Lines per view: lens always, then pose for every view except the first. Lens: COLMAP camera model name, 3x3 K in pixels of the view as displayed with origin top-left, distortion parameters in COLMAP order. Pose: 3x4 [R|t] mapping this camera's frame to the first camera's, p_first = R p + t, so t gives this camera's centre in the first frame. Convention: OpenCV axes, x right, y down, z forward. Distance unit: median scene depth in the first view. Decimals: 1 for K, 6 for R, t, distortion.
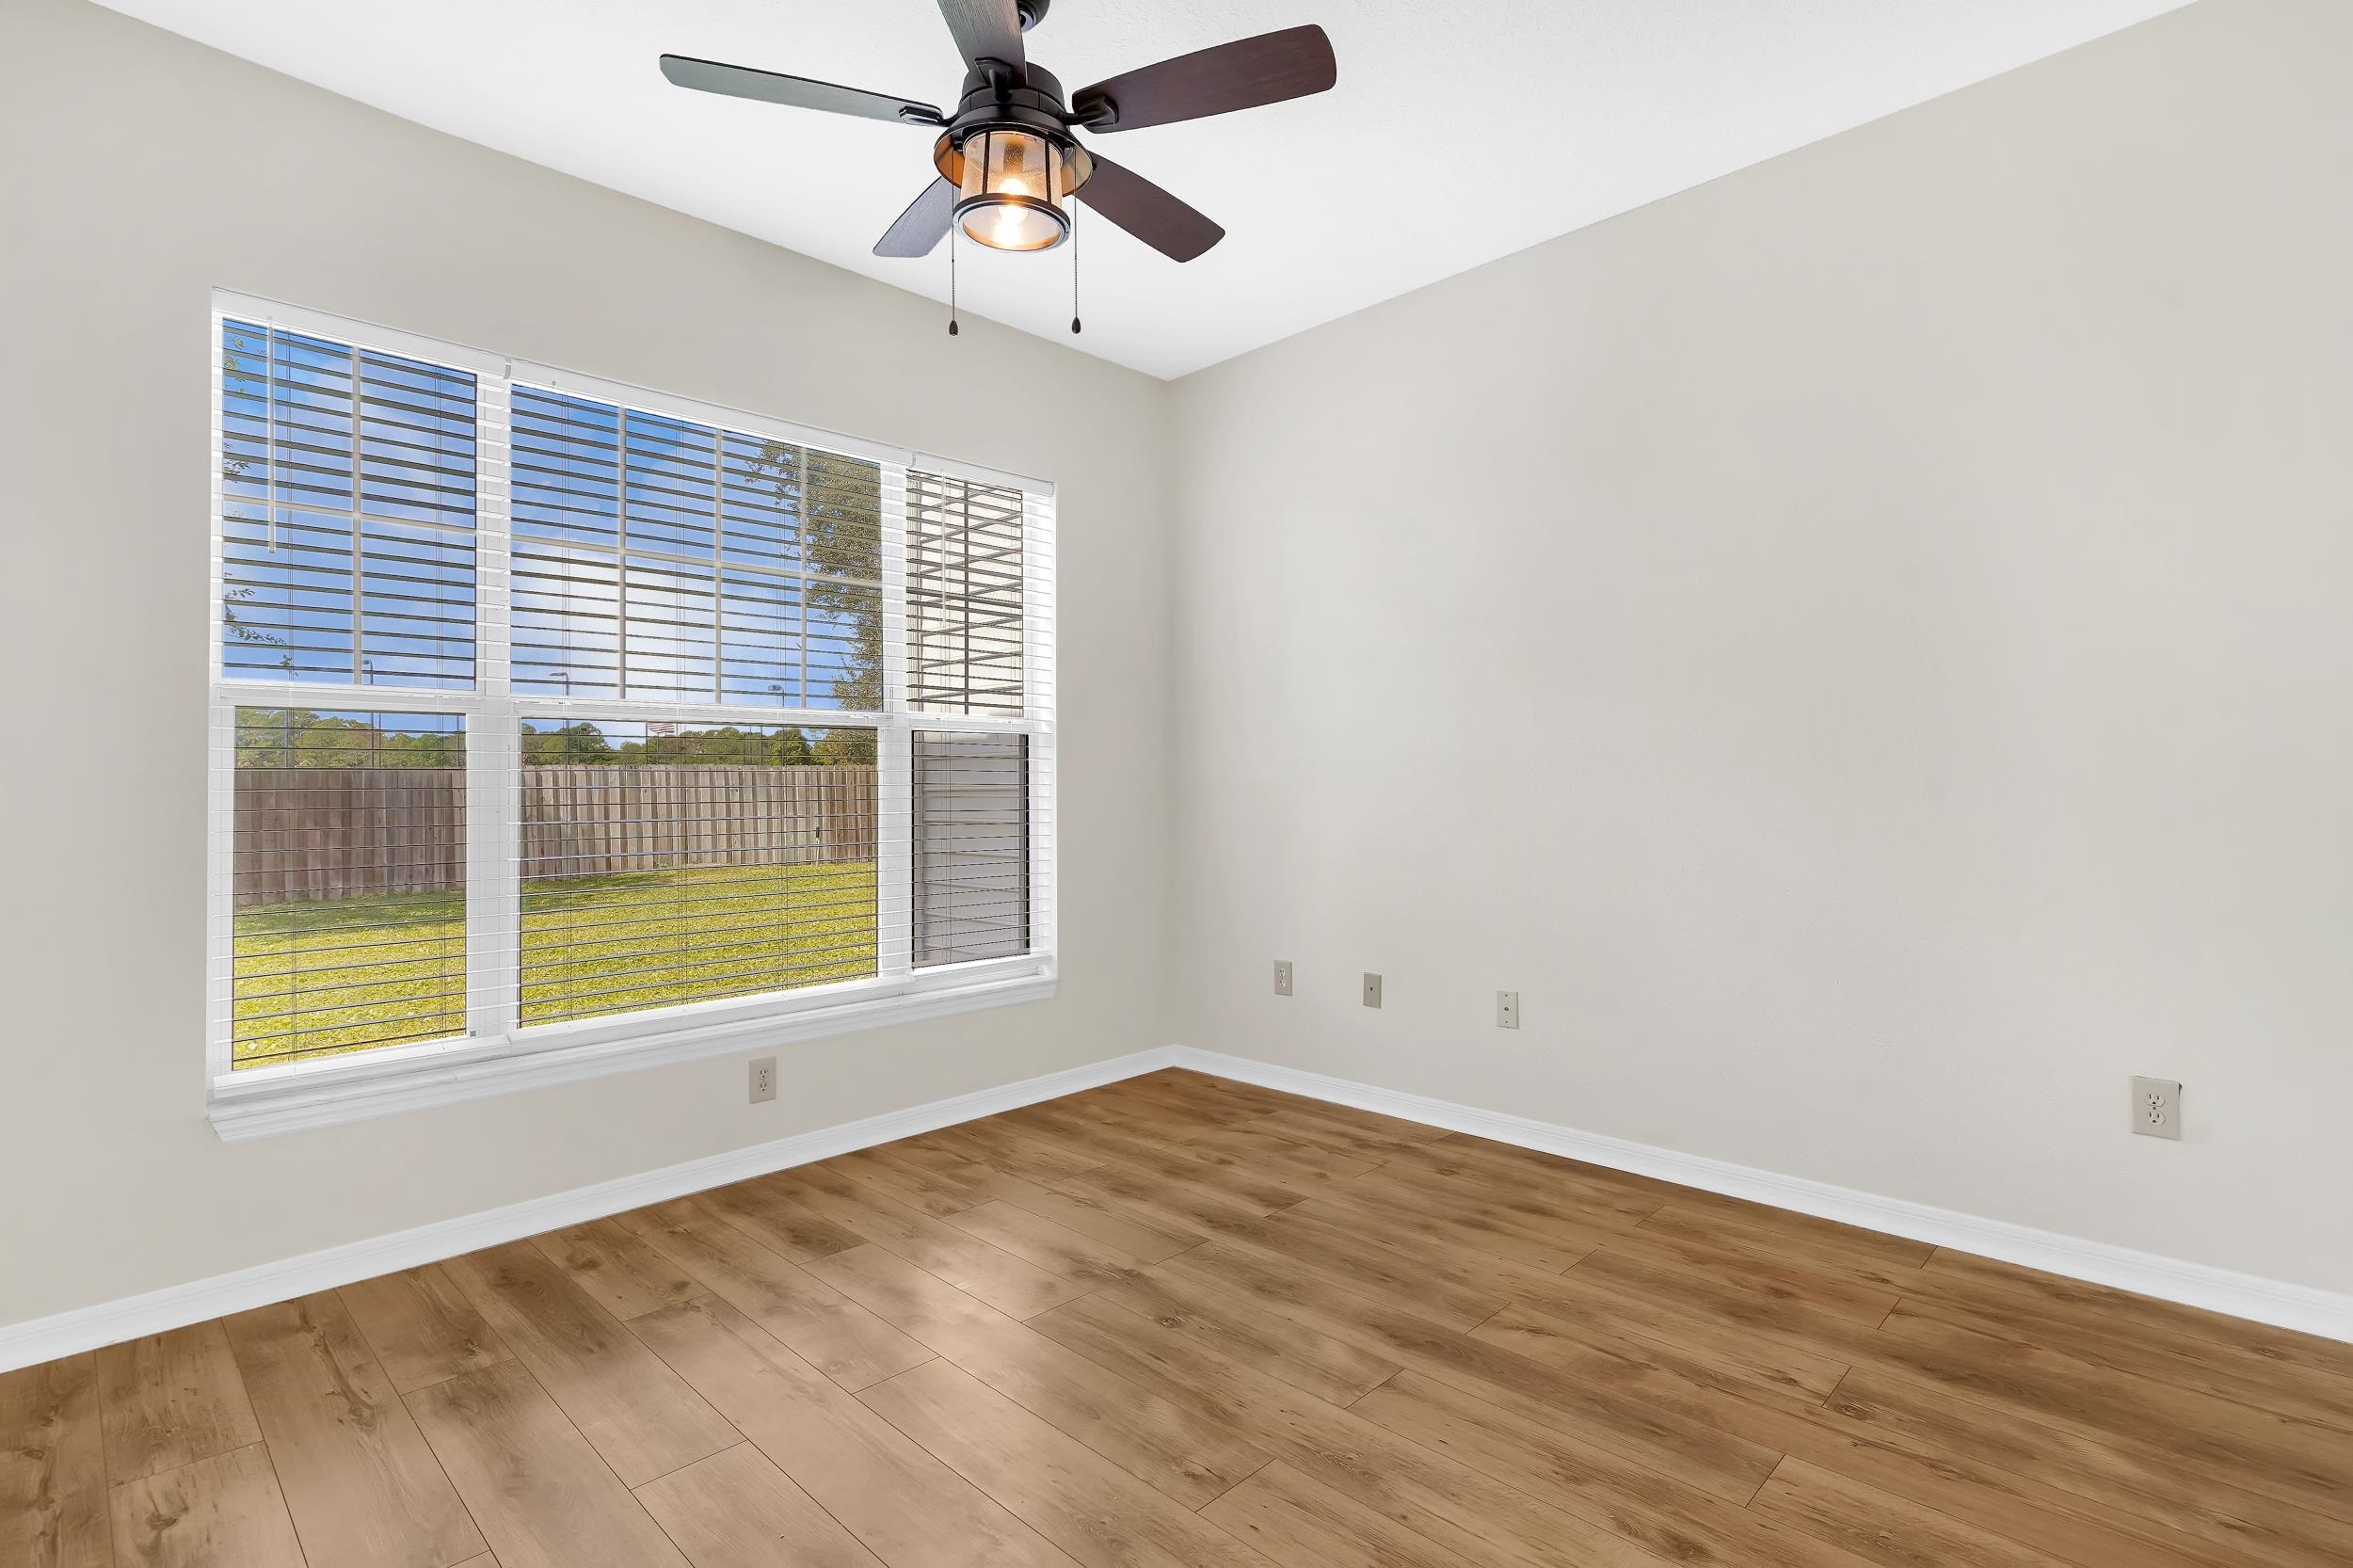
lens RADIAL K [[1134.6, 0, 1192.5], [0, 1134.6, 787.2], [0, 0, 1]] dist [-0.006791, 0.004553]
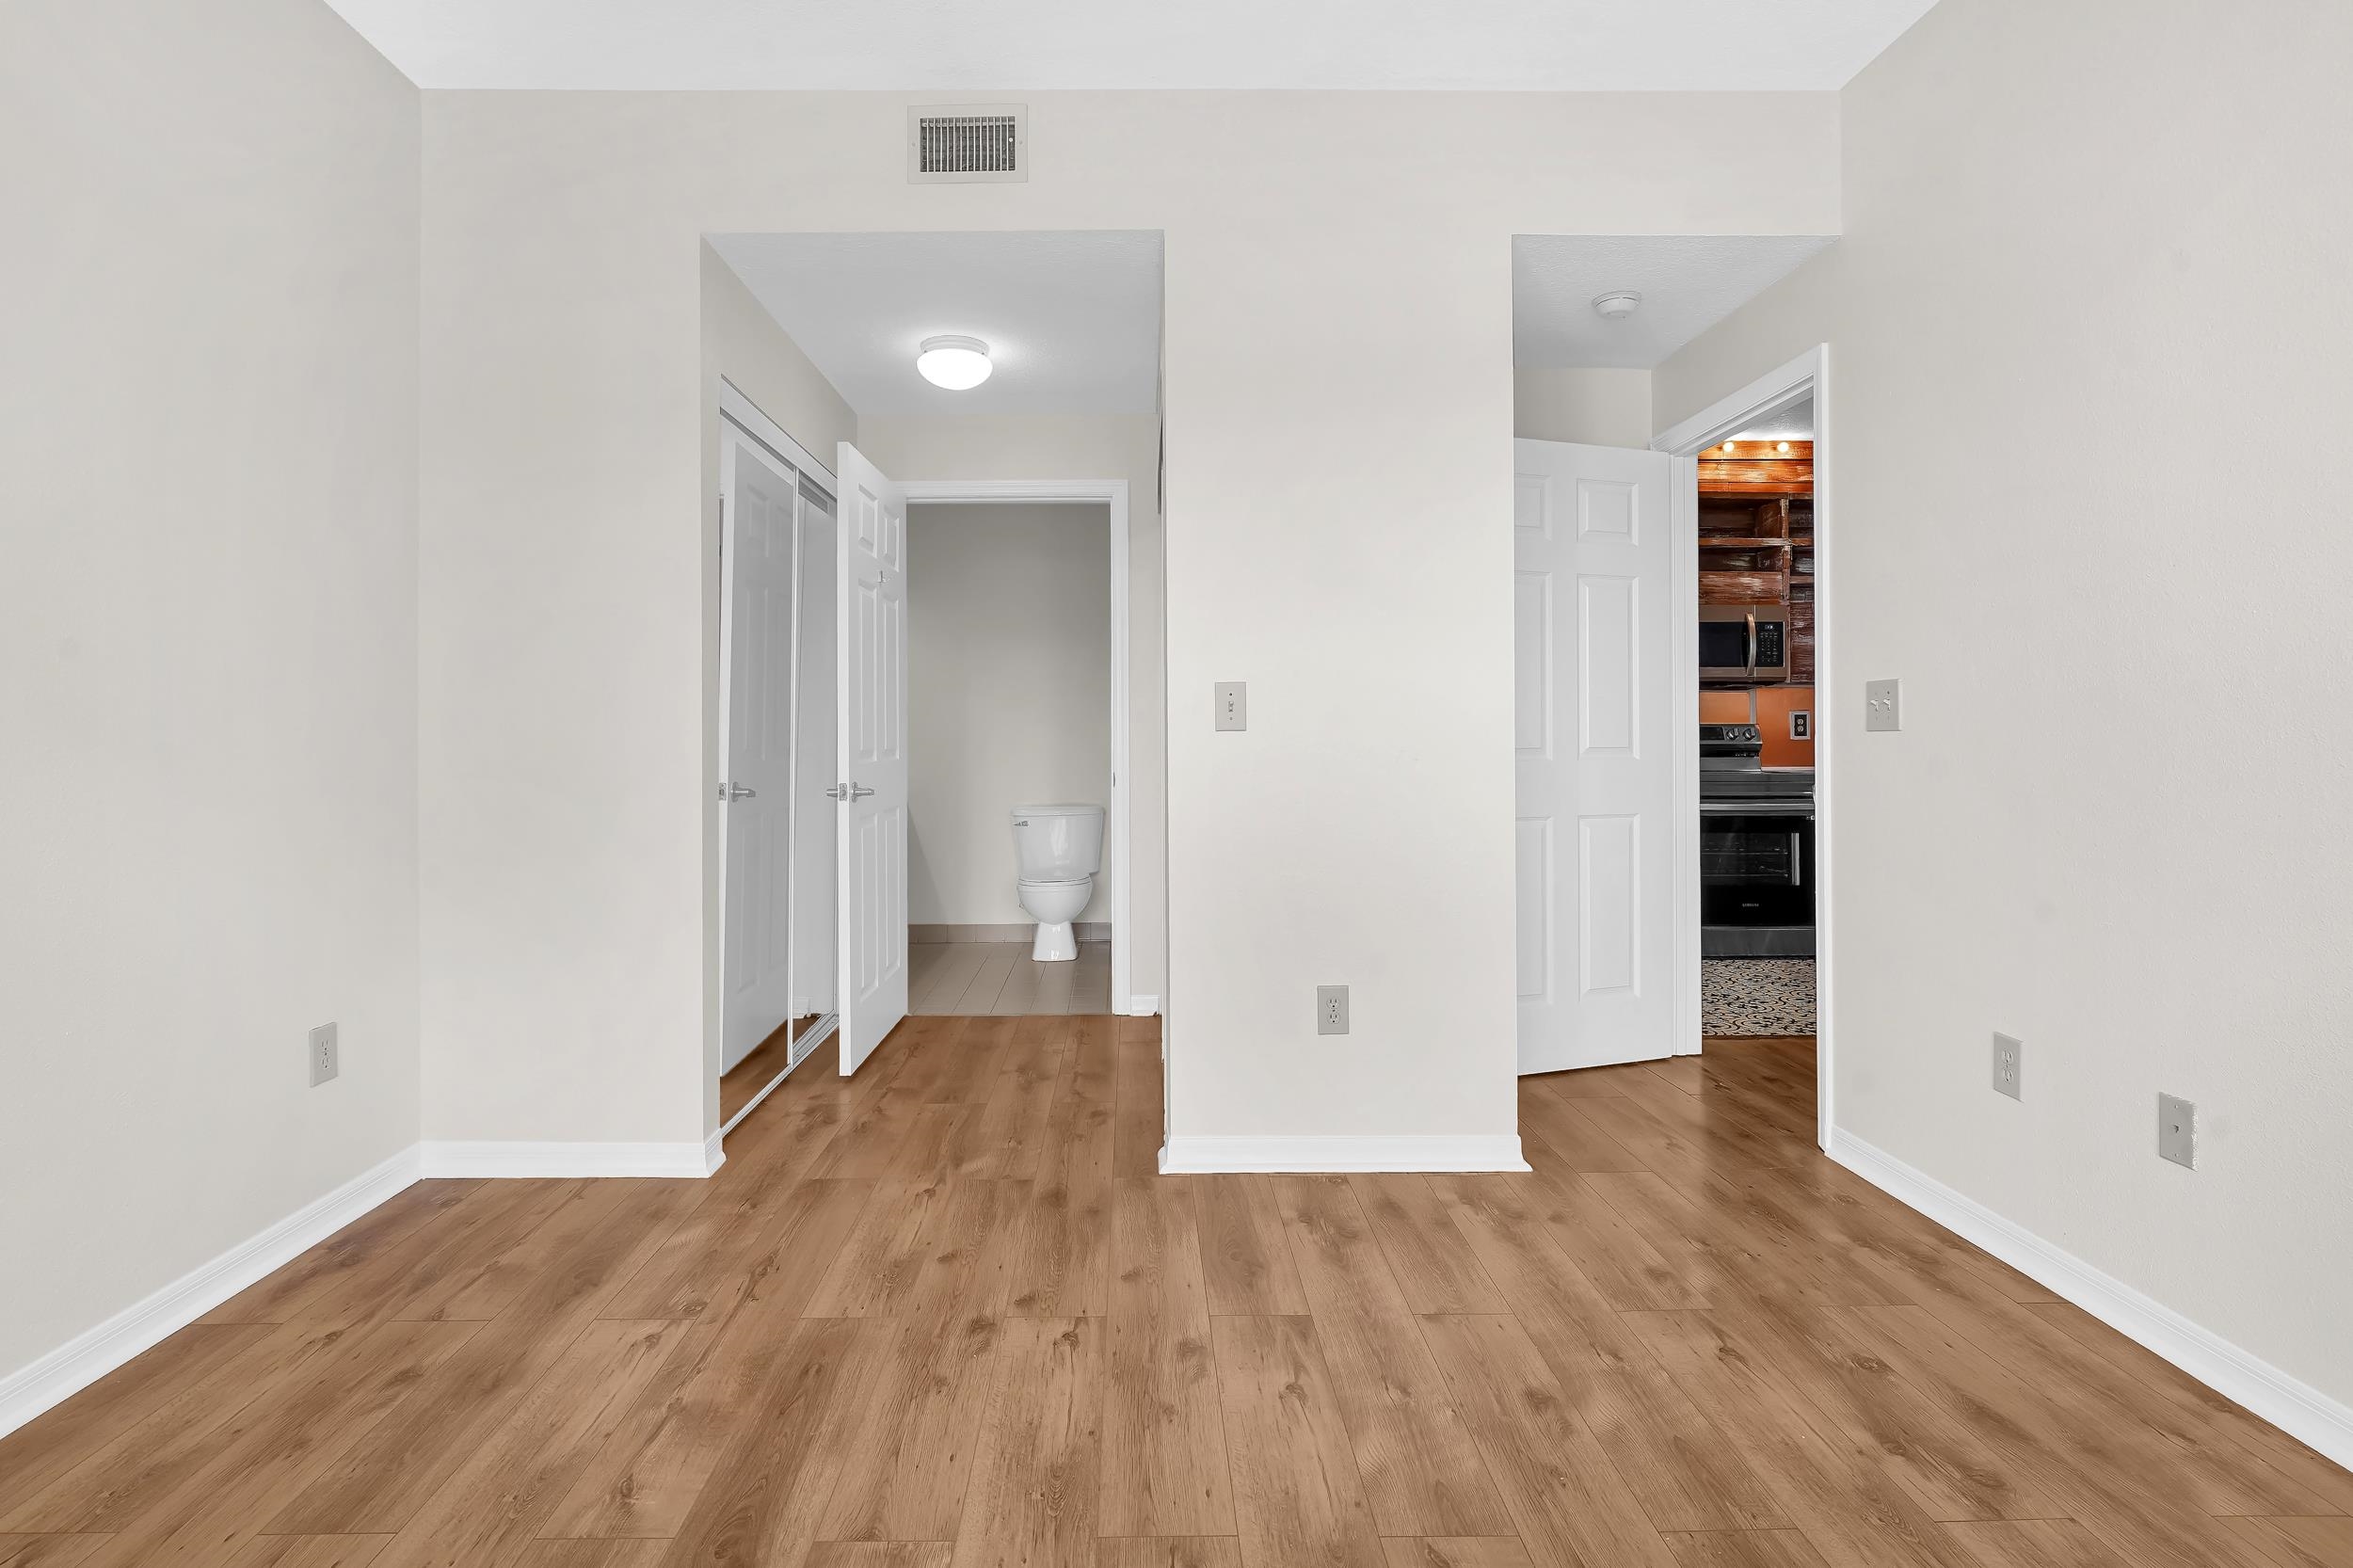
lens RADIAL K [[1134.6, 0, 1188.4], [0, 1134.6, 767.6], [0, 0, 1]] dist [-0.006791, 0.004553]
pose [[-0.718488, -0.006213, 0.695511, -0.478083], [0.013932, 0.999631, 0.023322, 0.014971], [-0.695399, 0.026446, -0.718137, 1.352110]]
